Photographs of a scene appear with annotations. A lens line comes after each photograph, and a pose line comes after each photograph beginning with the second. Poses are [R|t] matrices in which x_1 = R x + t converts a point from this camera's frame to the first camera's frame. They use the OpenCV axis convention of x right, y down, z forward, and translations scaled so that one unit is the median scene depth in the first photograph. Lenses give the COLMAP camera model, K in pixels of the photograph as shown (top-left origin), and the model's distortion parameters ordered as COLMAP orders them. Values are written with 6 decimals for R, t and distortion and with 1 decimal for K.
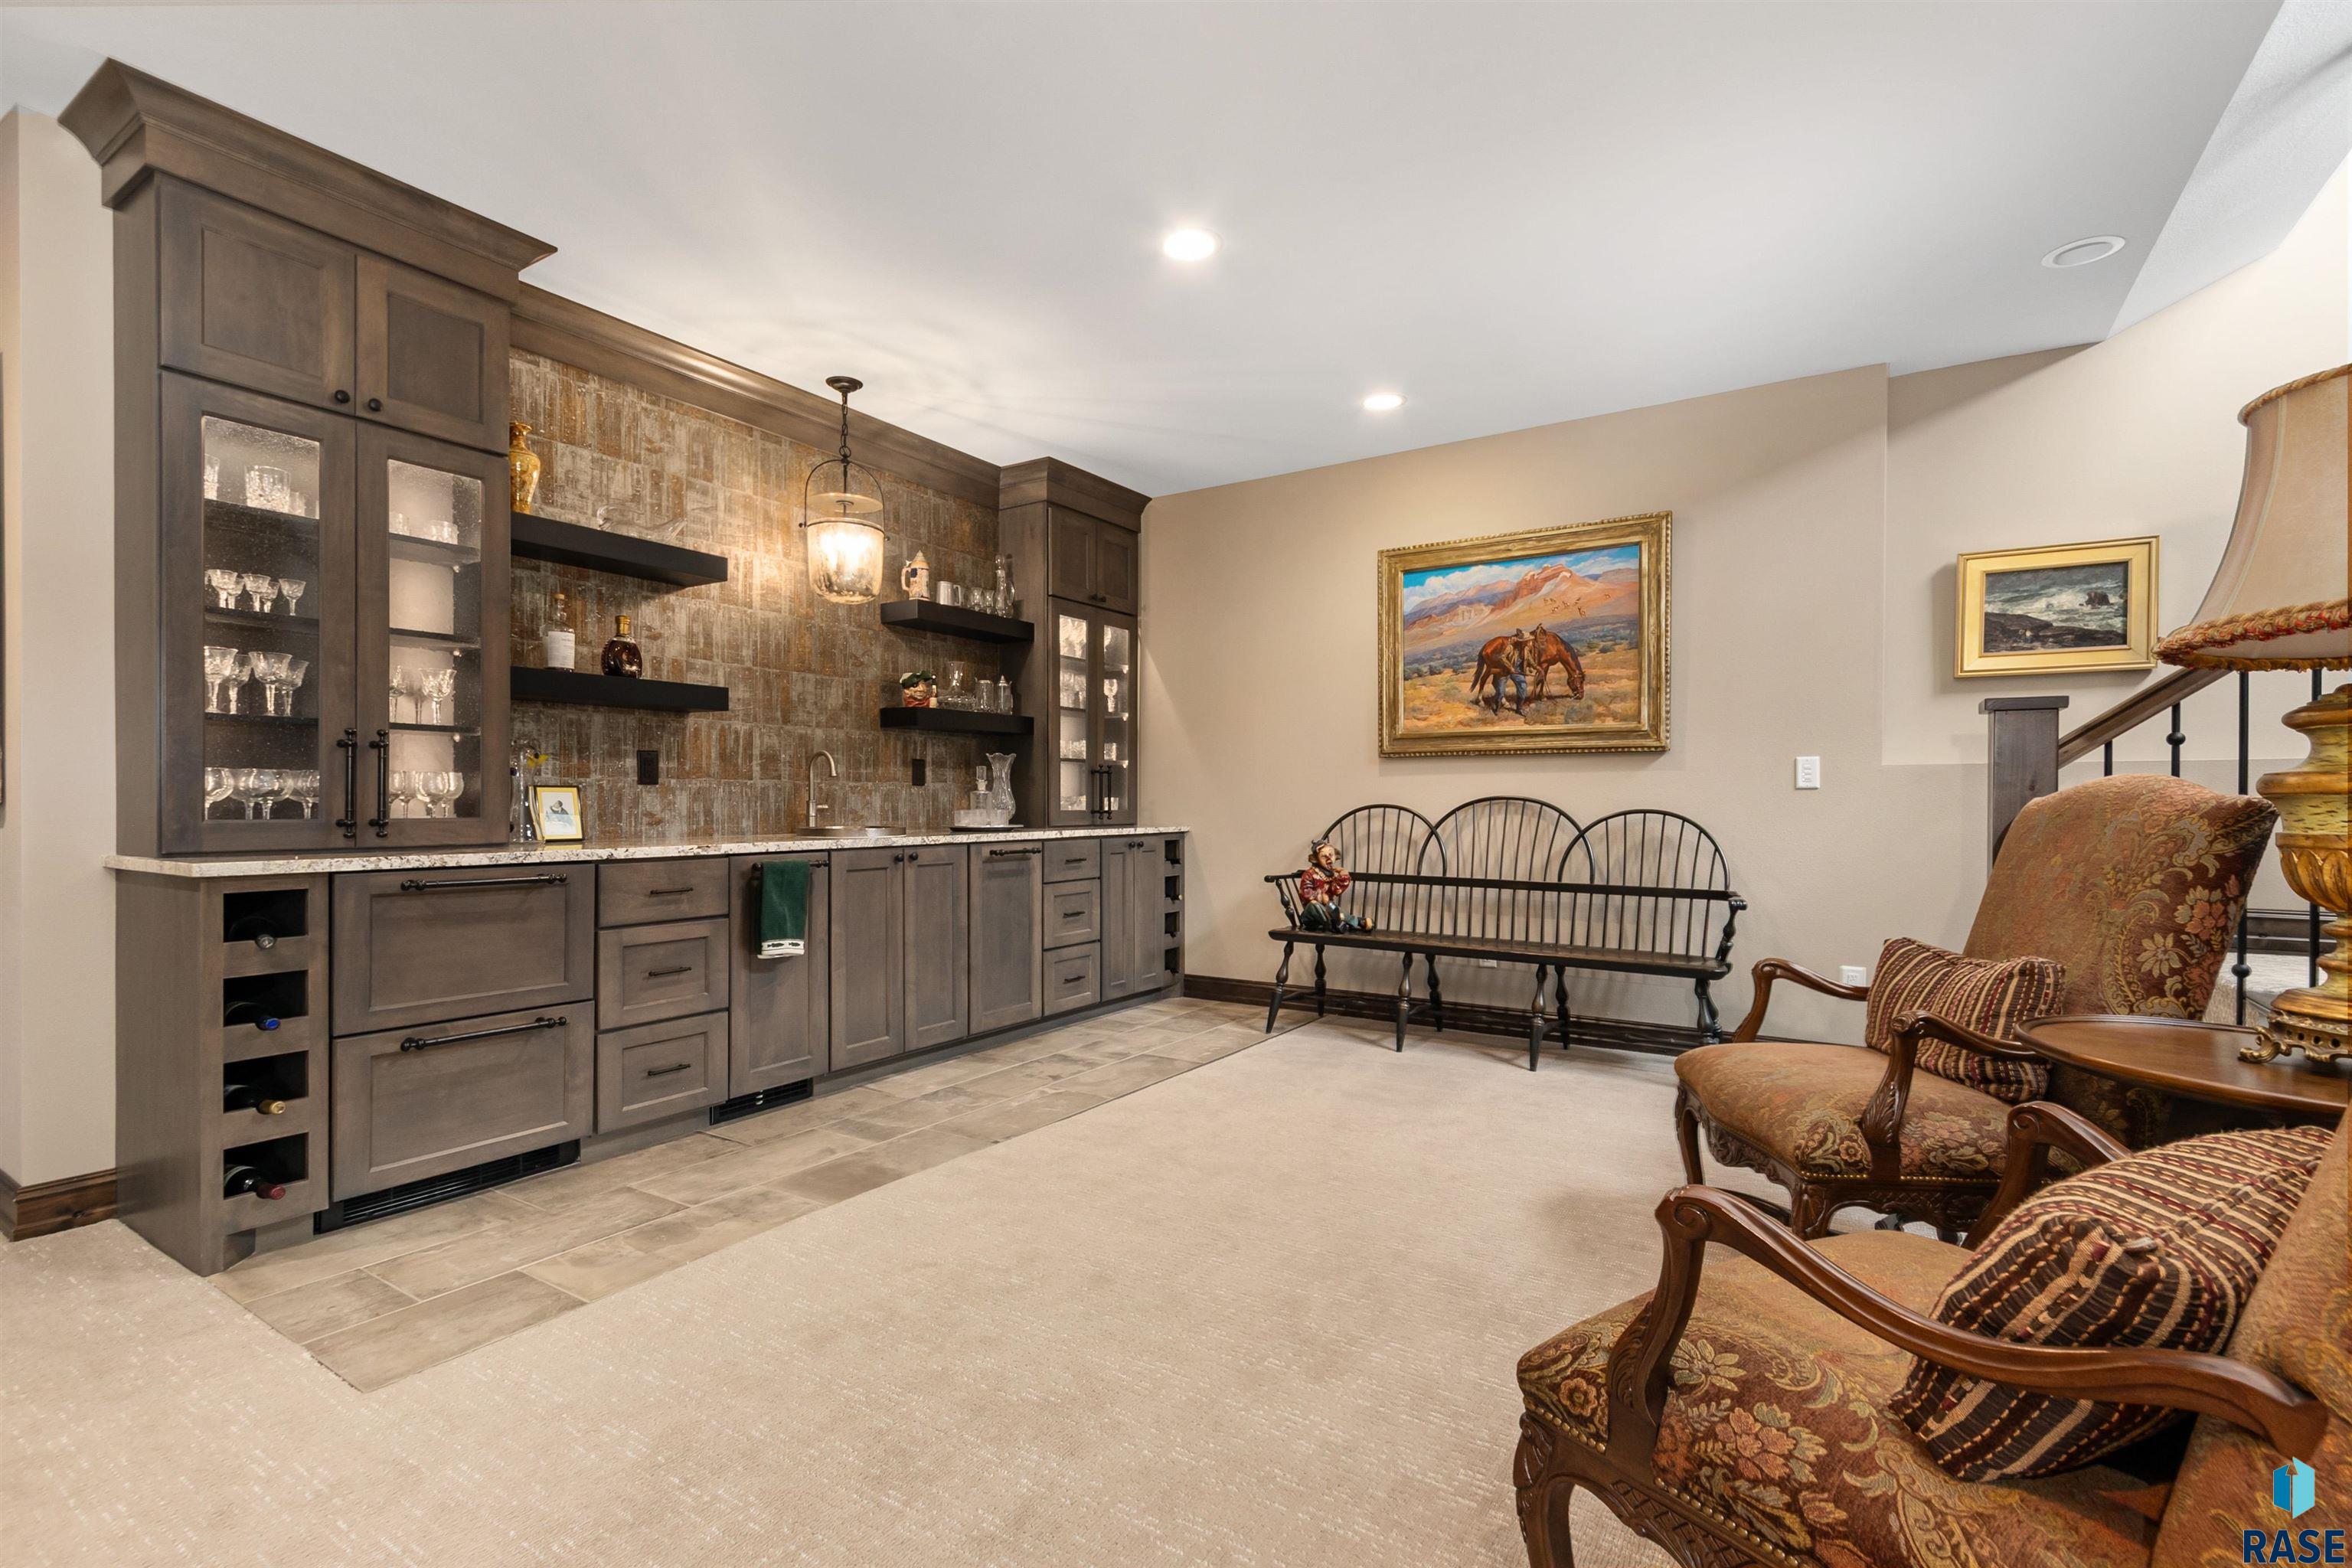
lens RADIAL K [[1075.0, 0, 1167.3], [0, 1075.0, 803.4], [0, 0, 1]] dist [0.012007, -0.004998]
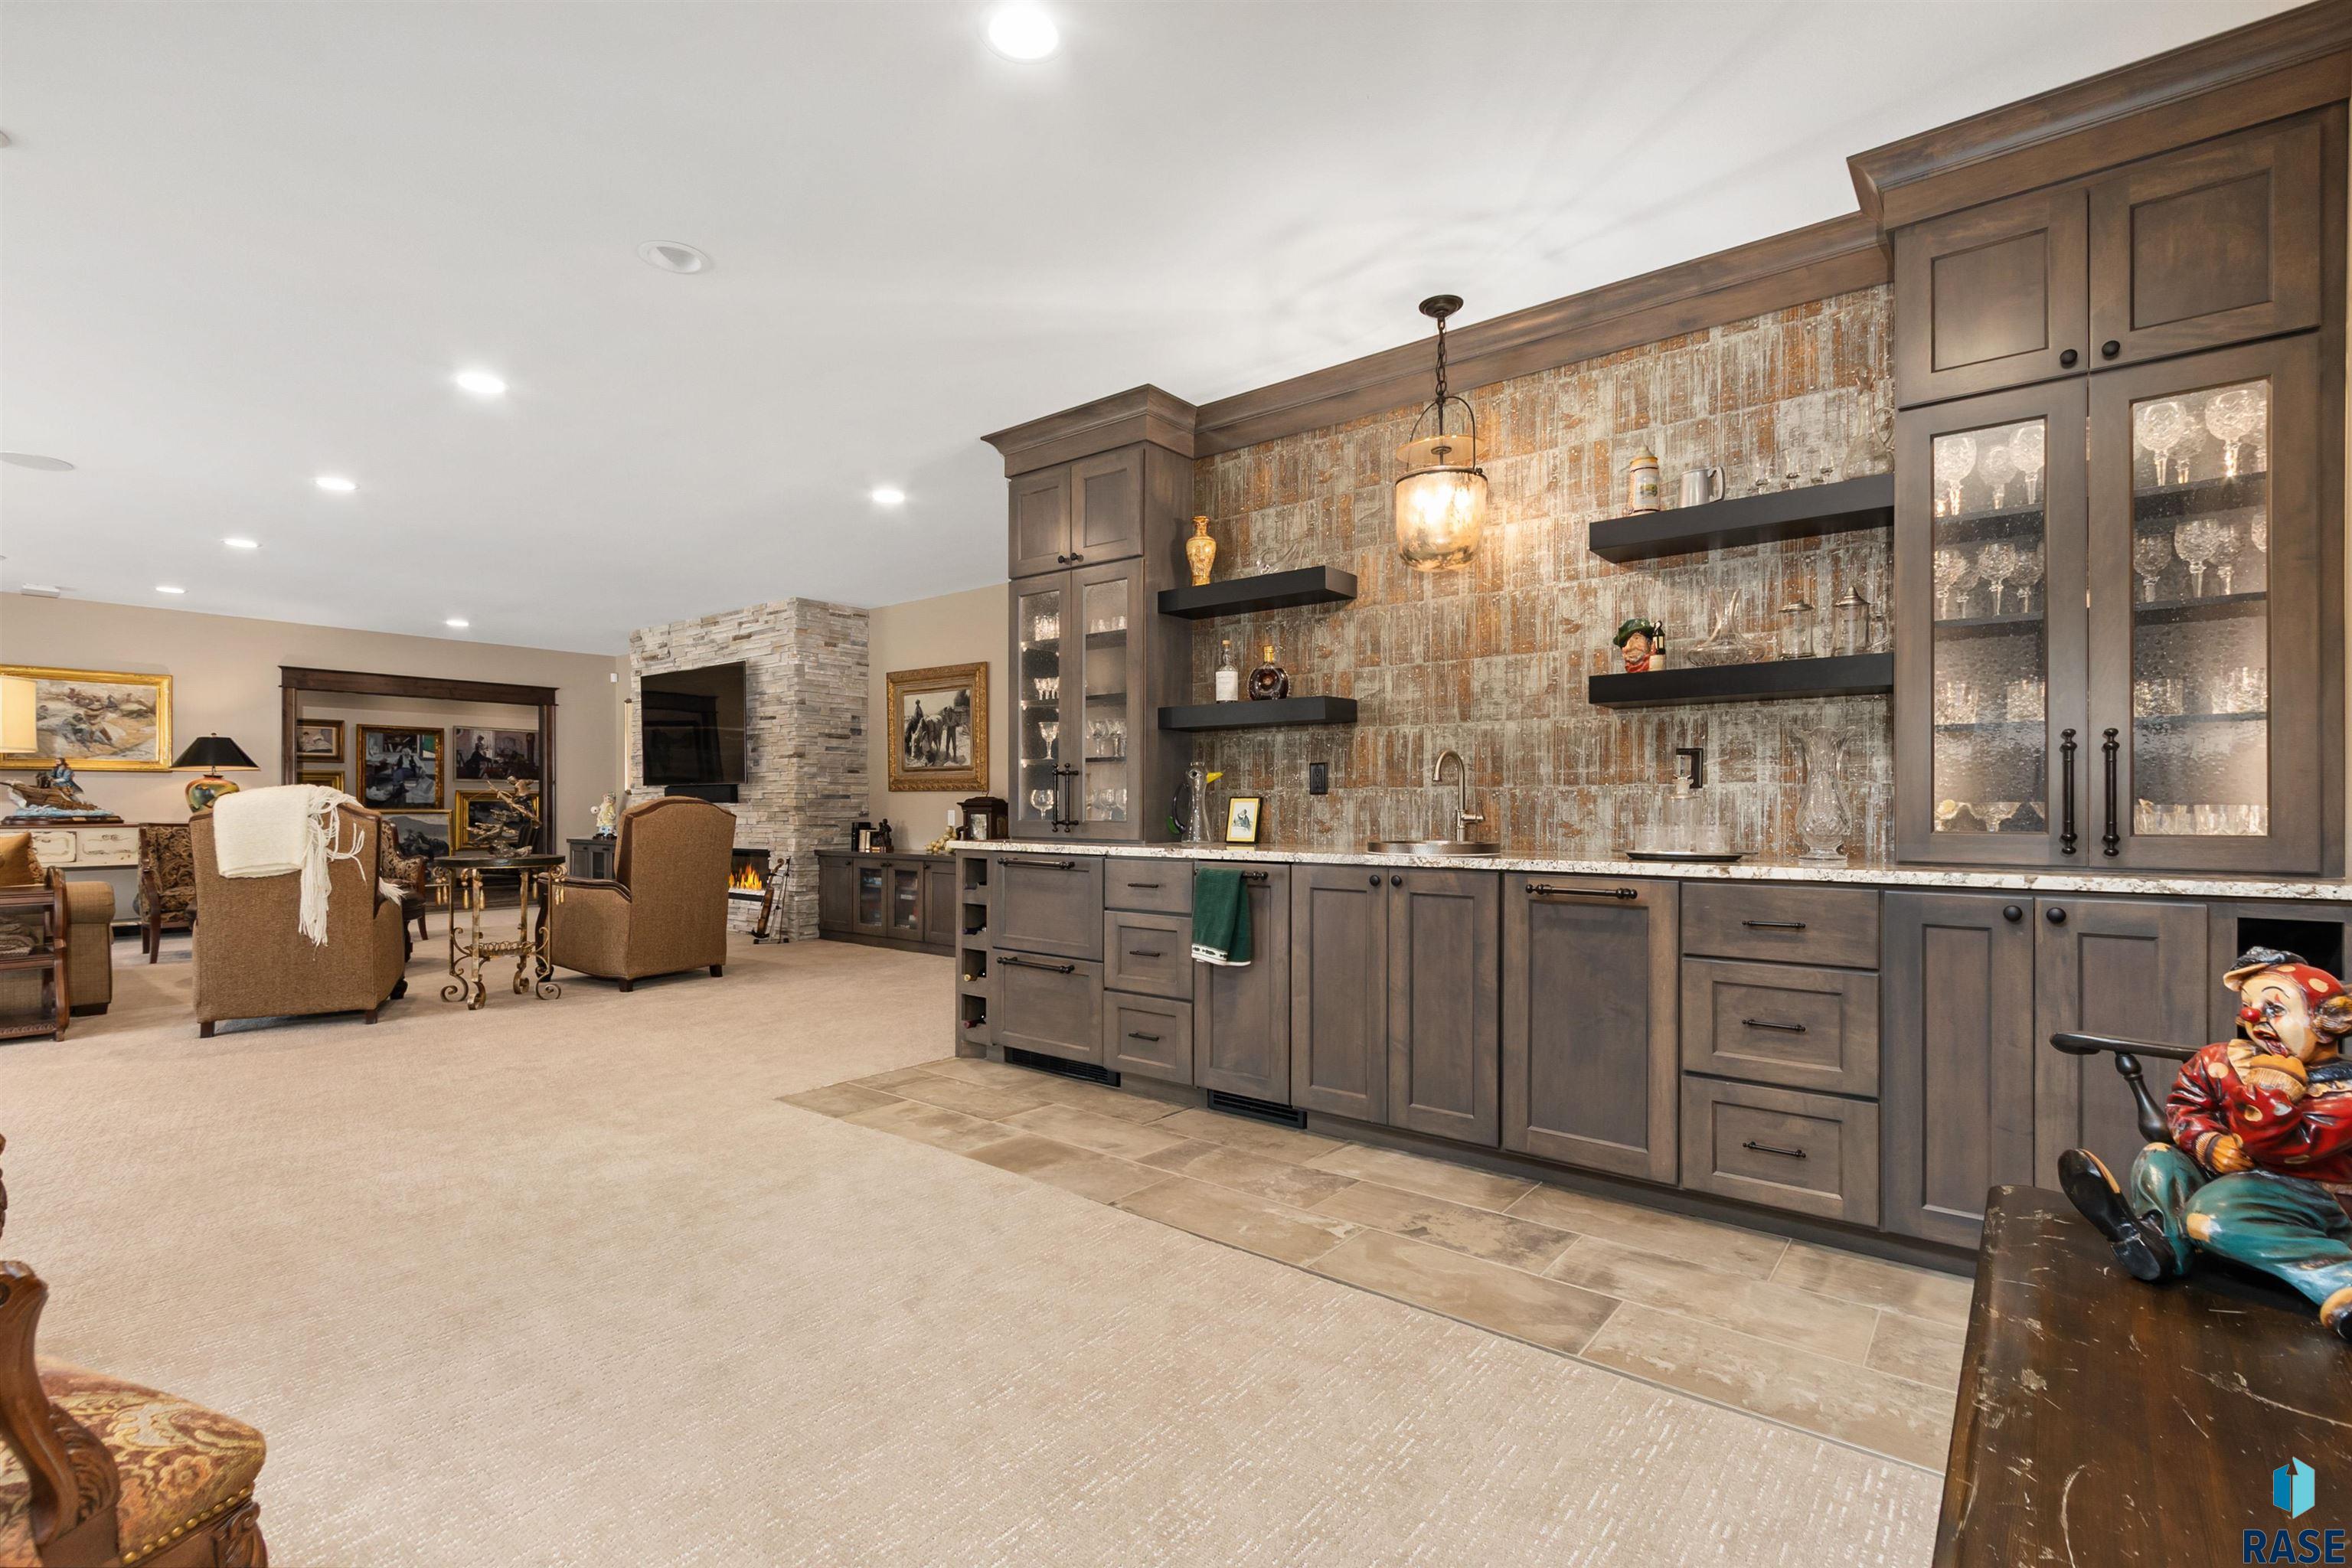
lens RADIAL K [[1075.0, 0, 1175.0], [0, 1075.0, 803.2], [0, 0, 1]] dist [0.012007, -0.004998]
pose [[-0.098429, -0.005788, -0.995127, 0.536697], [-0.005810, 0.999969, -0.005241, -0.002164], [0.995127, 0.005266, -0.098459, 0.870778]]
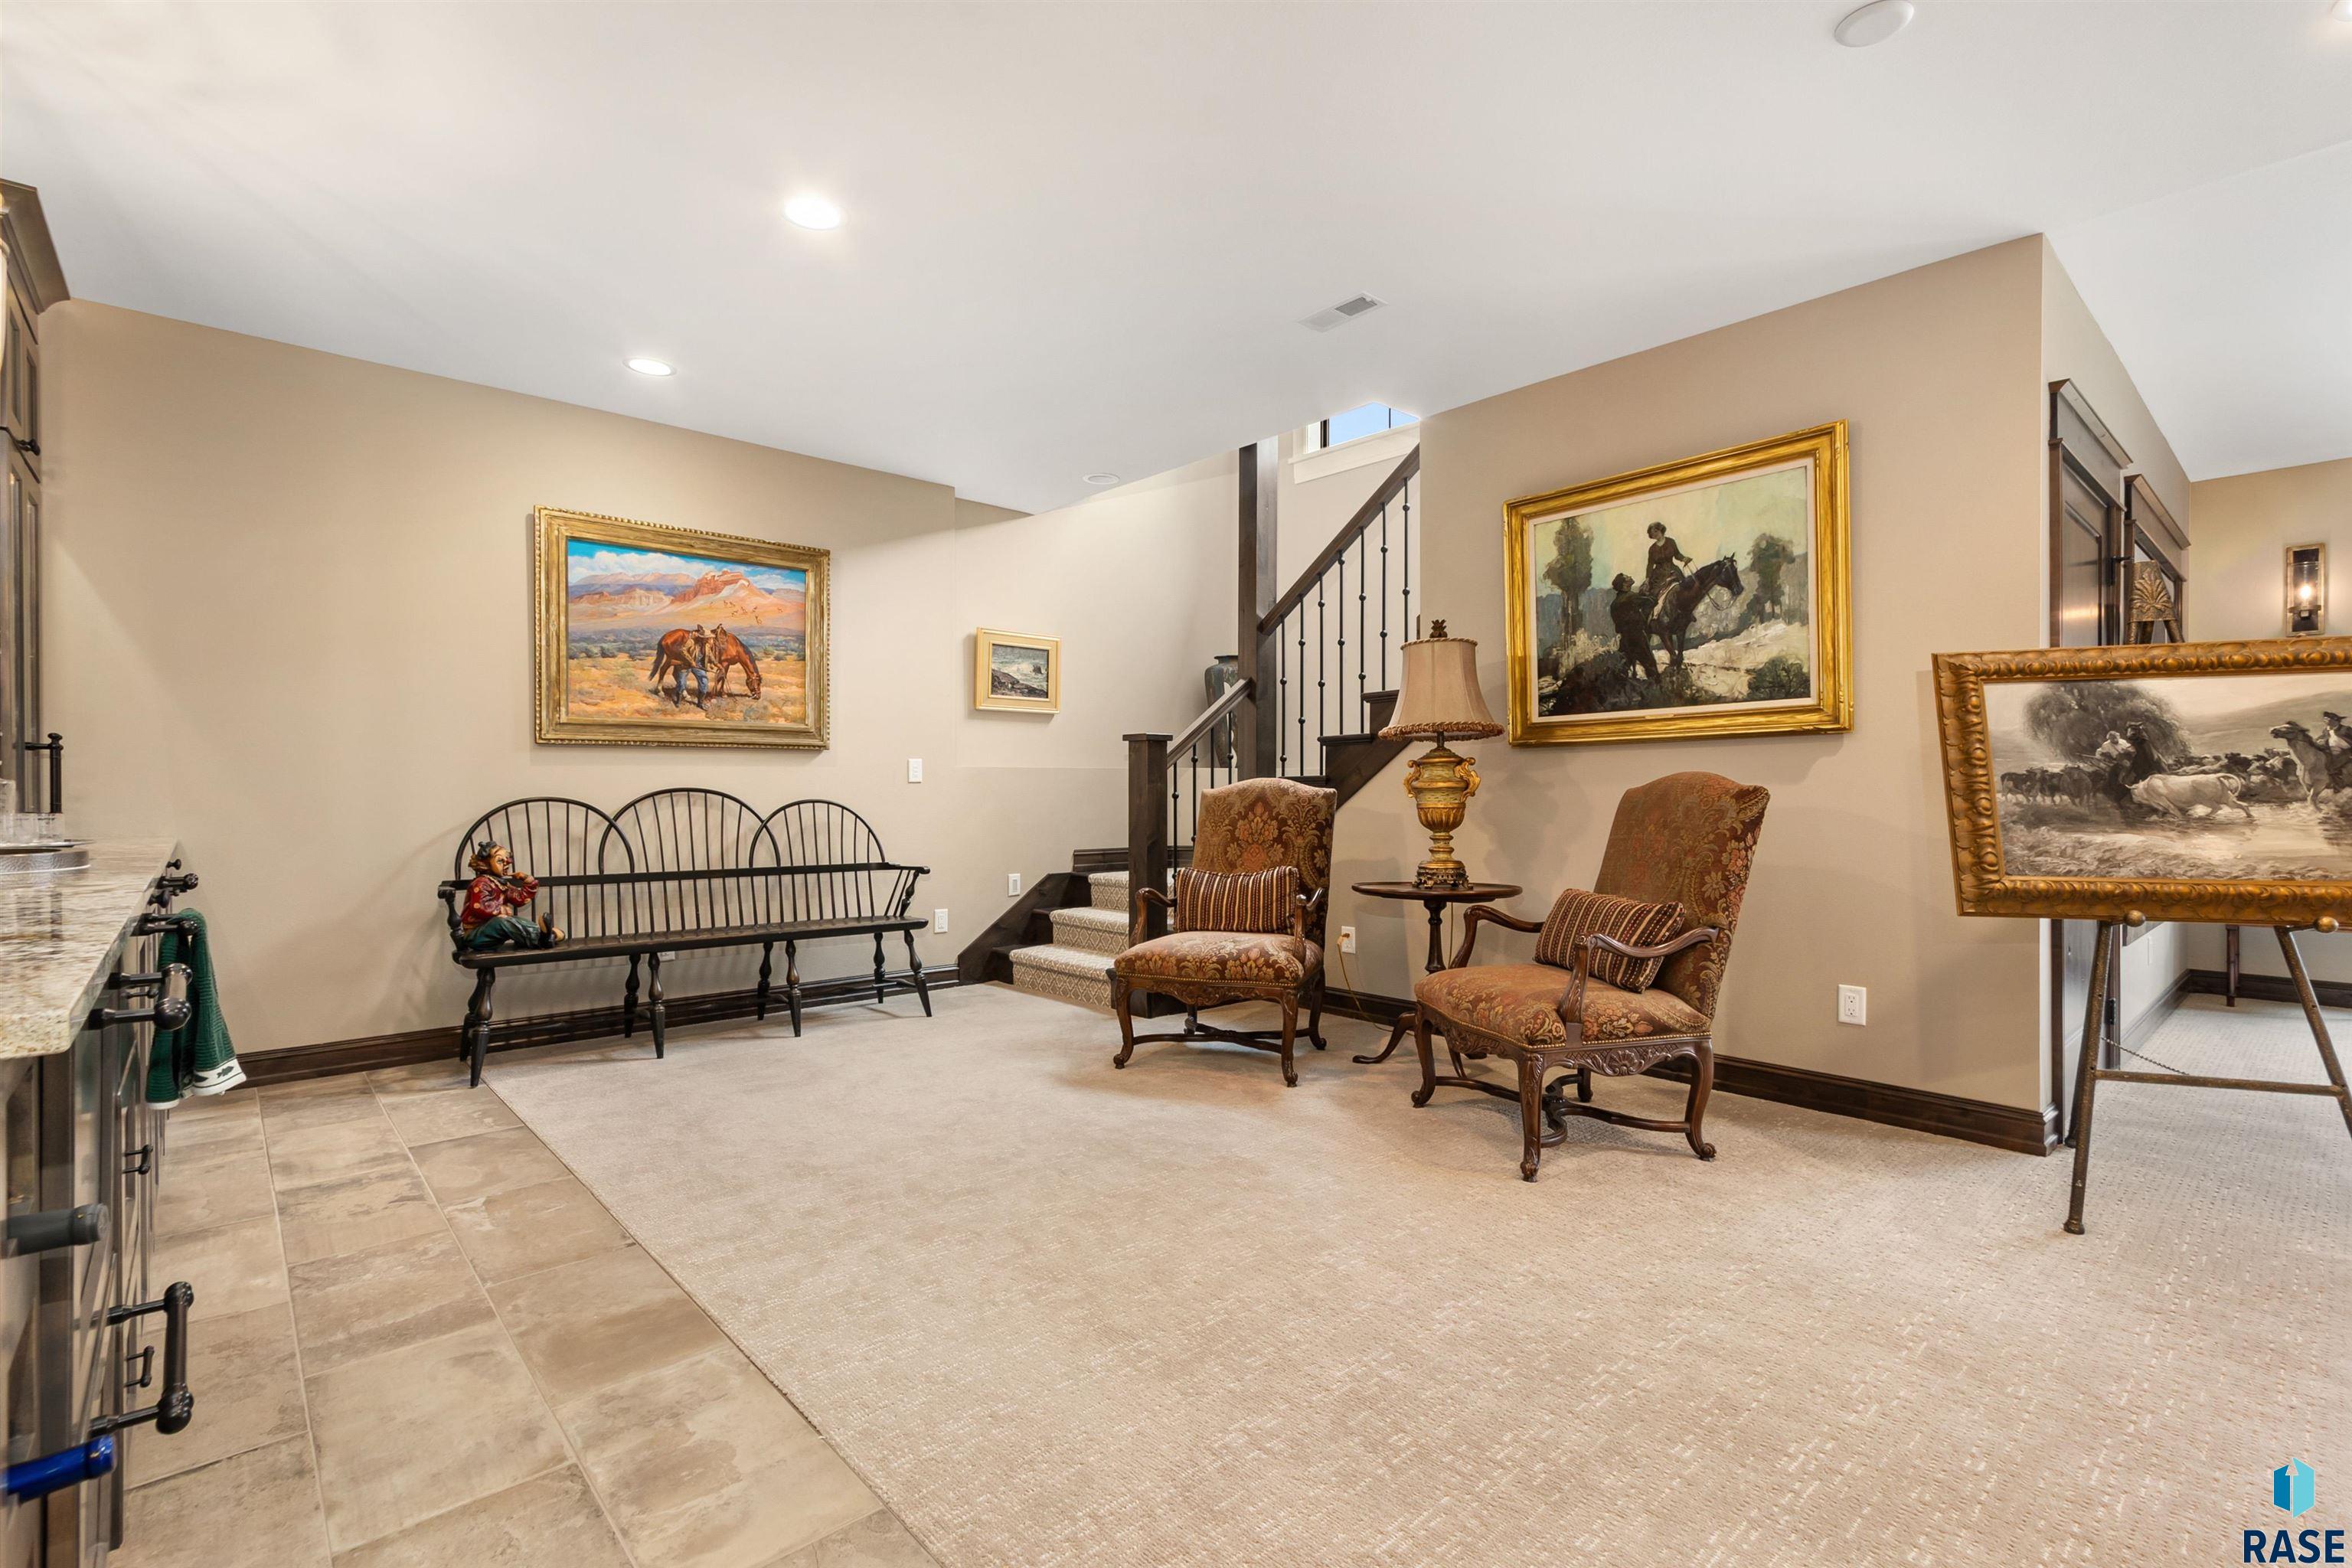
lens RADIAL K [[1075.0, 0, 1174.4], [0, 1075.0, 795.3], [0, 0, 1]] dist [0.012007, -0.004998]
pose [[0.257529, -0.008203, 0.966236, -0.610843], [0.006570, 0.999956, 0.006738, -0.004147], [-0.966248, 0.004613, 0.257572, 0.331147]]
